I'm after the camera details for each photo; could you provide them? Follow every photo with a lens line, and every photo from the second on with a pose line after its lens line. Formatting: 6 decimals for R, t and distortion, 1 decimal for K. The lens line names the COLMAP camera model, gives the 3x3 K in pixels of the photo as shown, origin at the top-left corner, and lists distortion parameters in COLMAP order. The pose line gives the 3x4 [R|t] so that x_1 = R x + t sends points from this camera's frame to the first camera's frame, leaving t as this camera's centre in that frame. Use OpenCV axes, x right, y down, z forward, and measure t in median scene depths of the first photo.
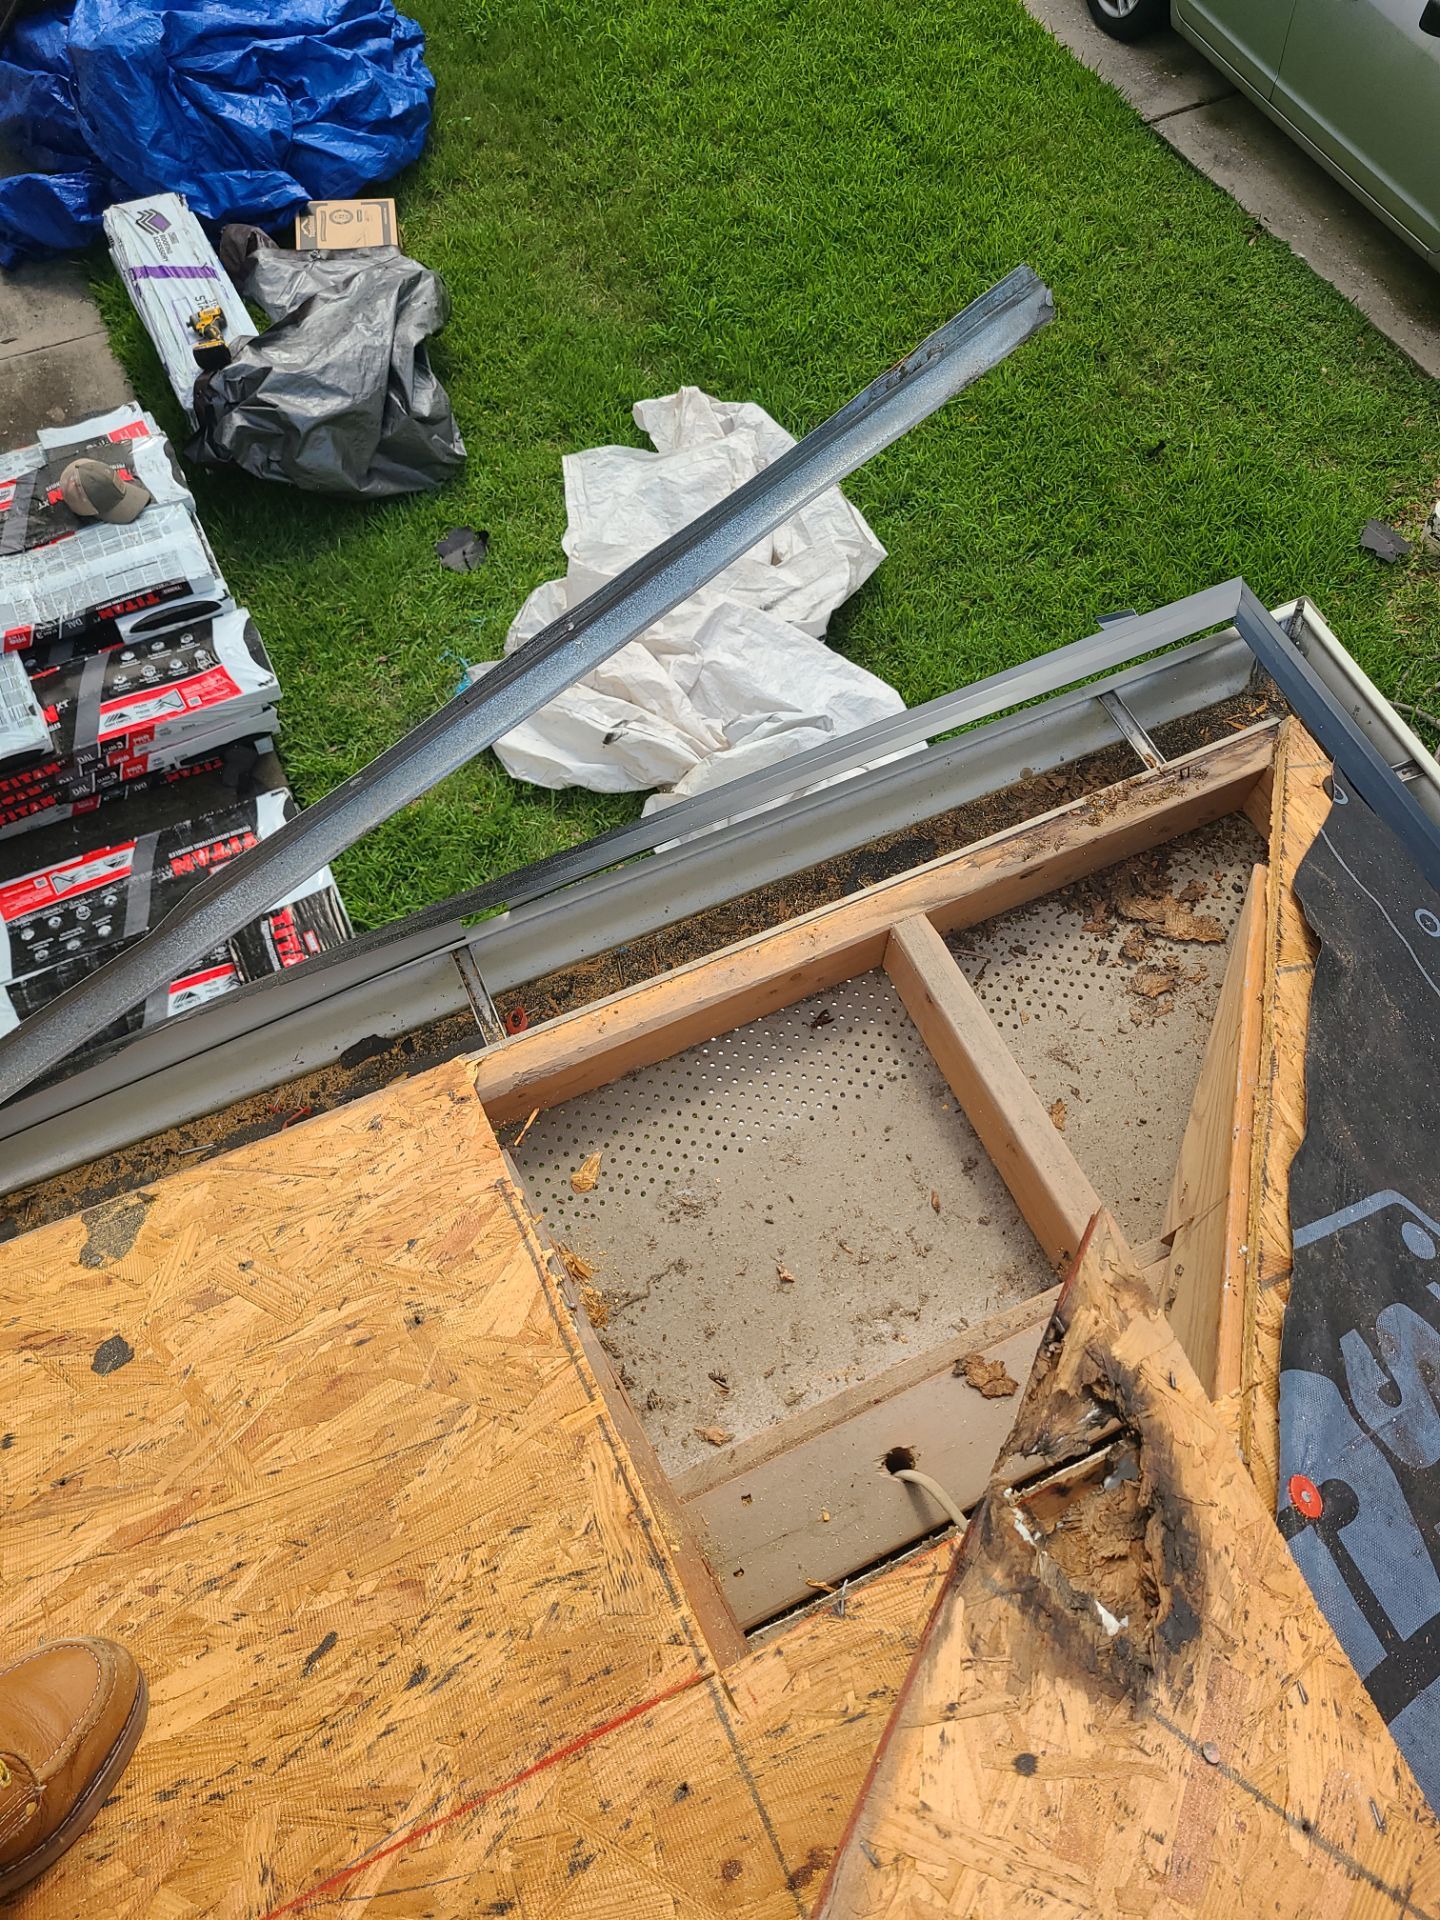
lens RADIAL K [[1496.6, 0, 767.3], [0, 1496.6, 957.0], [0, 0, 1]] dist [0.071695, -0.029746]
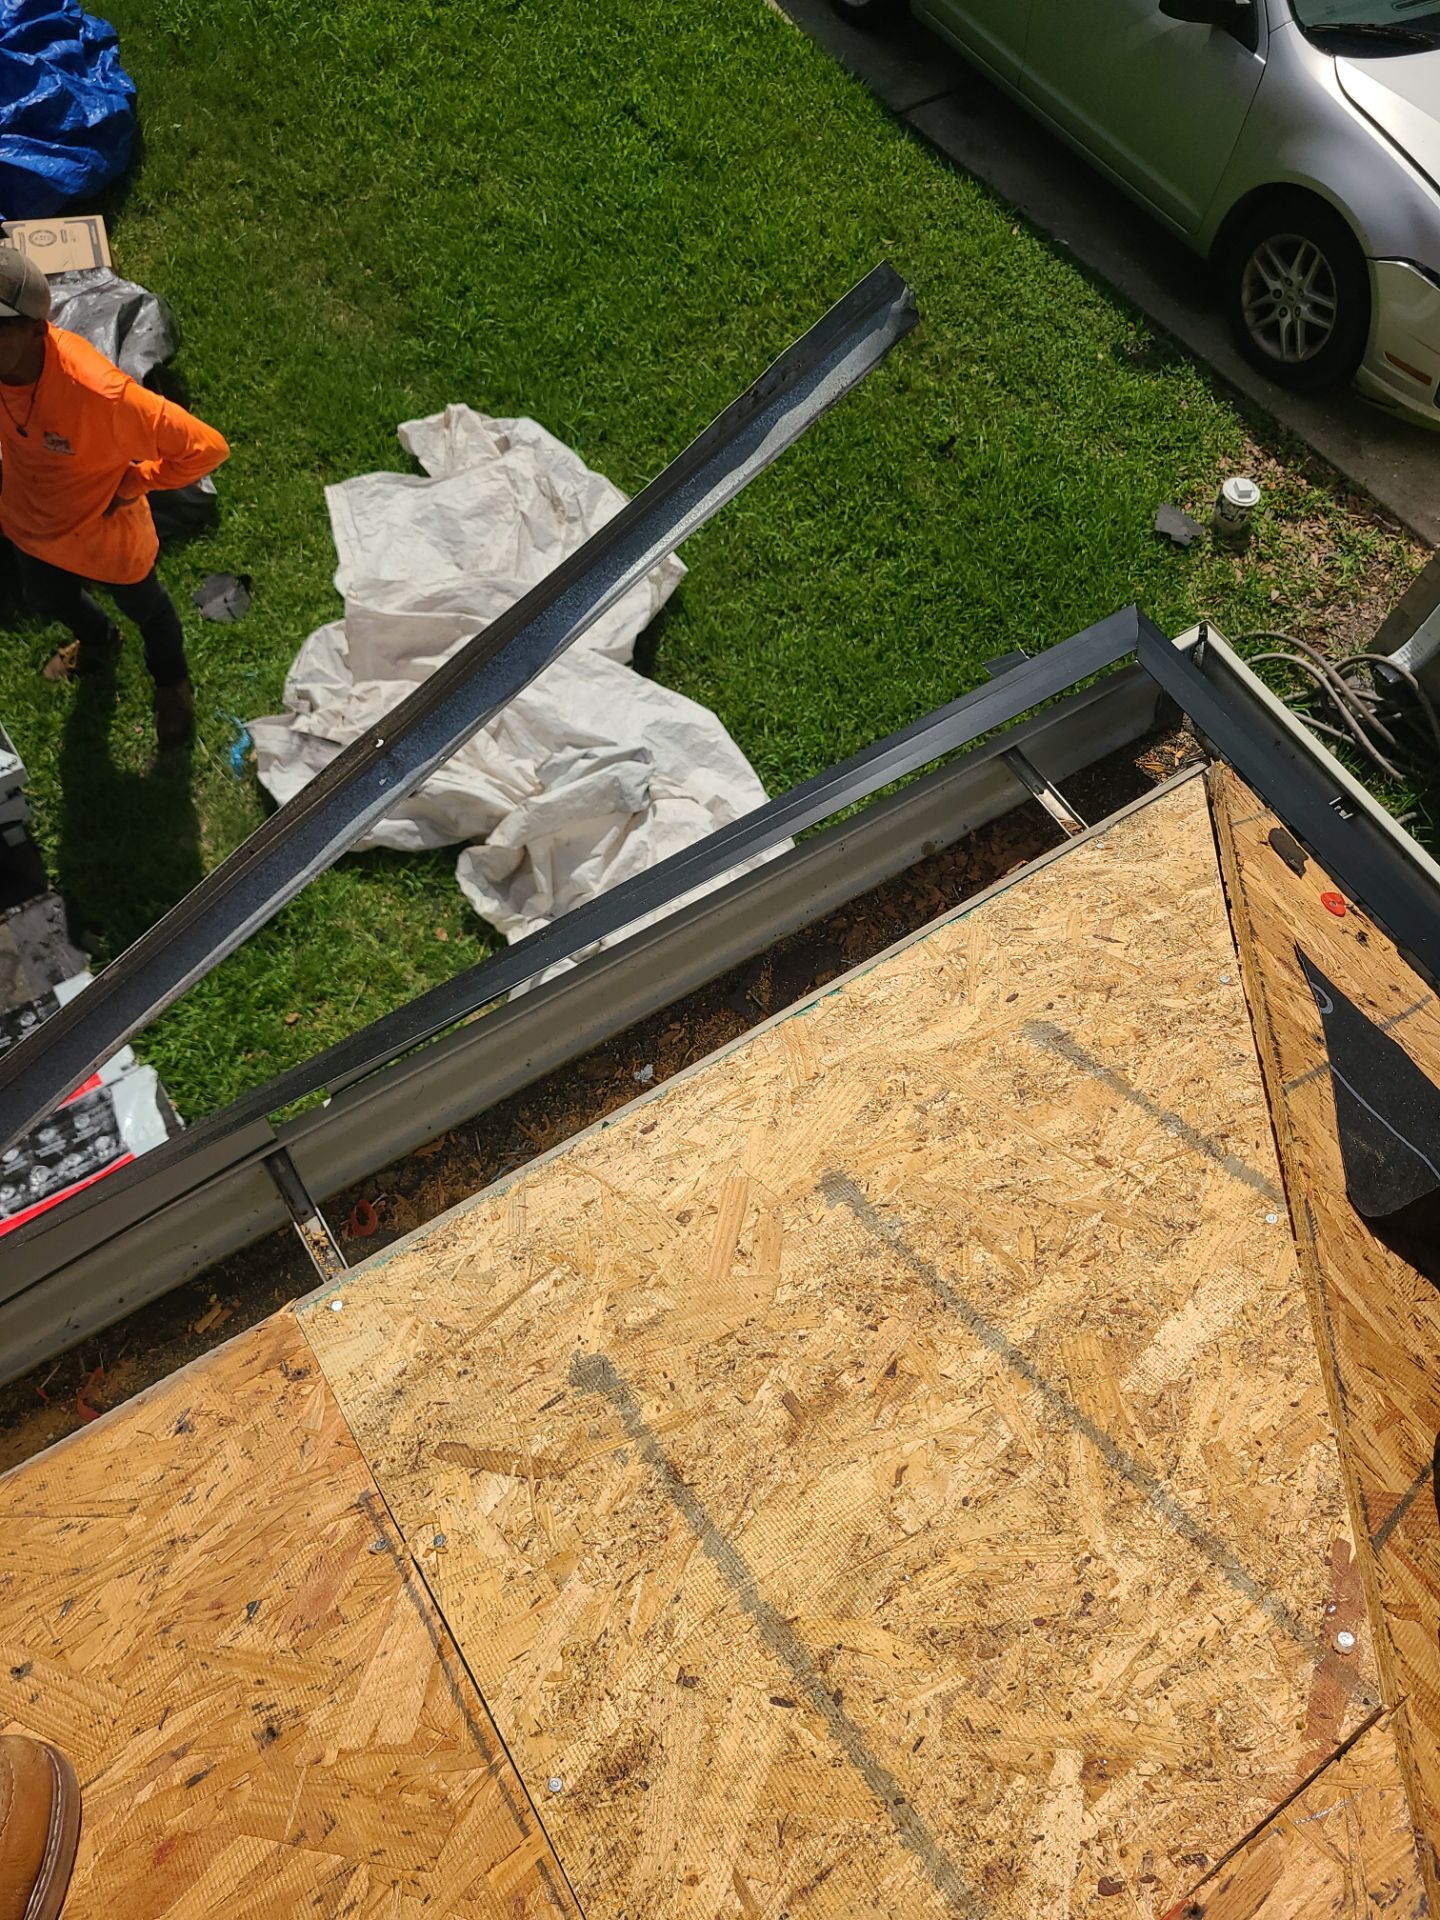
lens RADIAL K [[1413.5, 0, 762.0], [0, 1413.5, 944.6], [0, 0, 1]] dist [0.048200, -0.029673]
pose [[0.985534, -0.105657, 0.132510, -0.017597], [0.103476, 0.994360, 0.023262, -0.047250], [-0.134221, -0.009214, 0.990909, 0.100562]]
